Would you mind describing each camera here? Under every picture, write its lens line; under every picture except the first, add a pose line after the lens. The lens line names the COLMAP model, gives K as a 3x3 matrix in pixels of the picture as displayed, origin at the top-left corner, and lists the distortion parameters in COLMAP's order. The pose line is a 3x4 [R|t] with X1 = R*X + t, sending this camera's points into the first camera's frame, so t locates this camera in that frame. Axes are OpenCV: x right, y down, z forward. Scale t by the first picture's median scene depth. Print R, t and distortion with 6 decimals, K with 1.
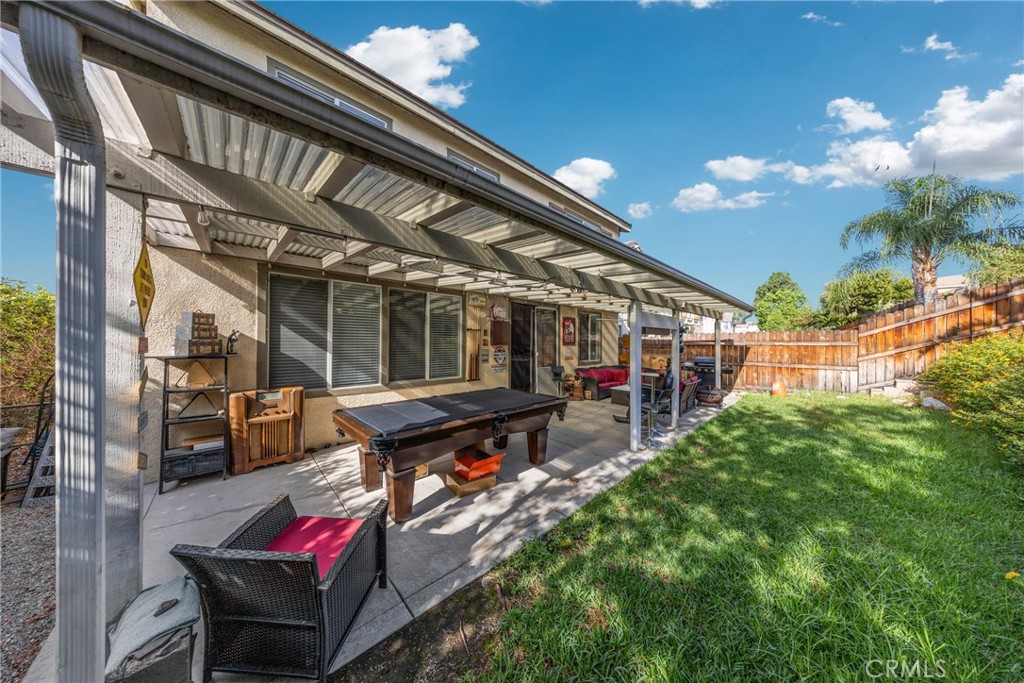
lens RADIAL K [[301.6, 0, 509.3], [0, 301.6, 331.1], [0, 0, 1]] dist [-0.000043, -0.000020]
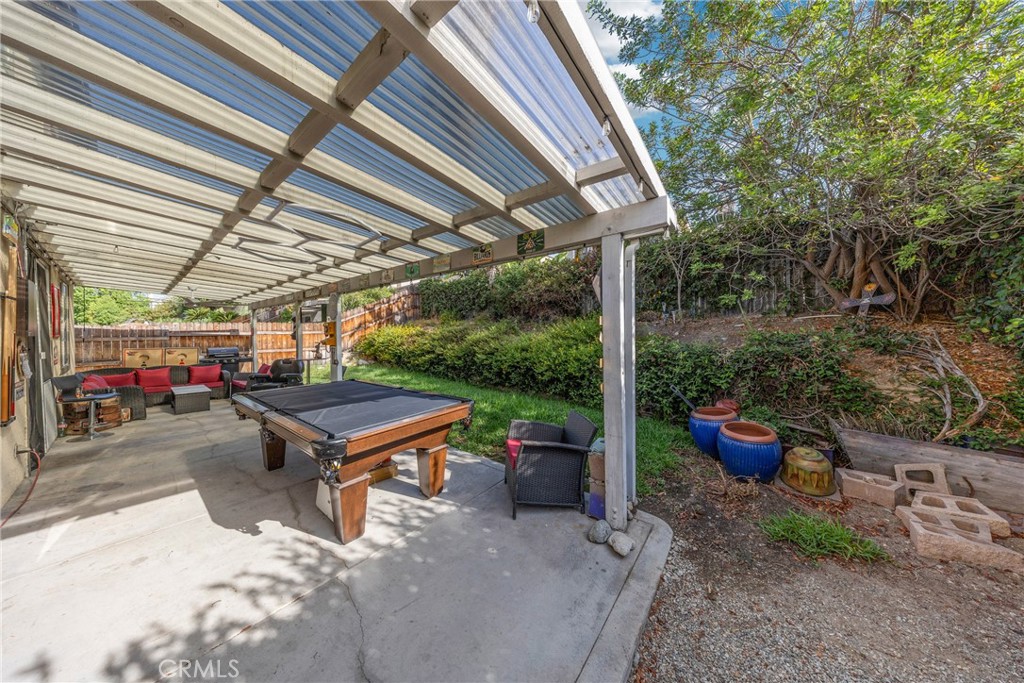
lens RADIAL K [[301.6, 0, 509.3], [0, 301.6, 331.1], [0, 0, 1]] dist [-0.000043, -0.000020]
pose [[-0.164722, 0.002147, 0.986338, -1.030050], [-0.019369, 0.999798, -0.005411, 0.054353], [-0.986150, -0.019996, -0.164647, 0.670995]]
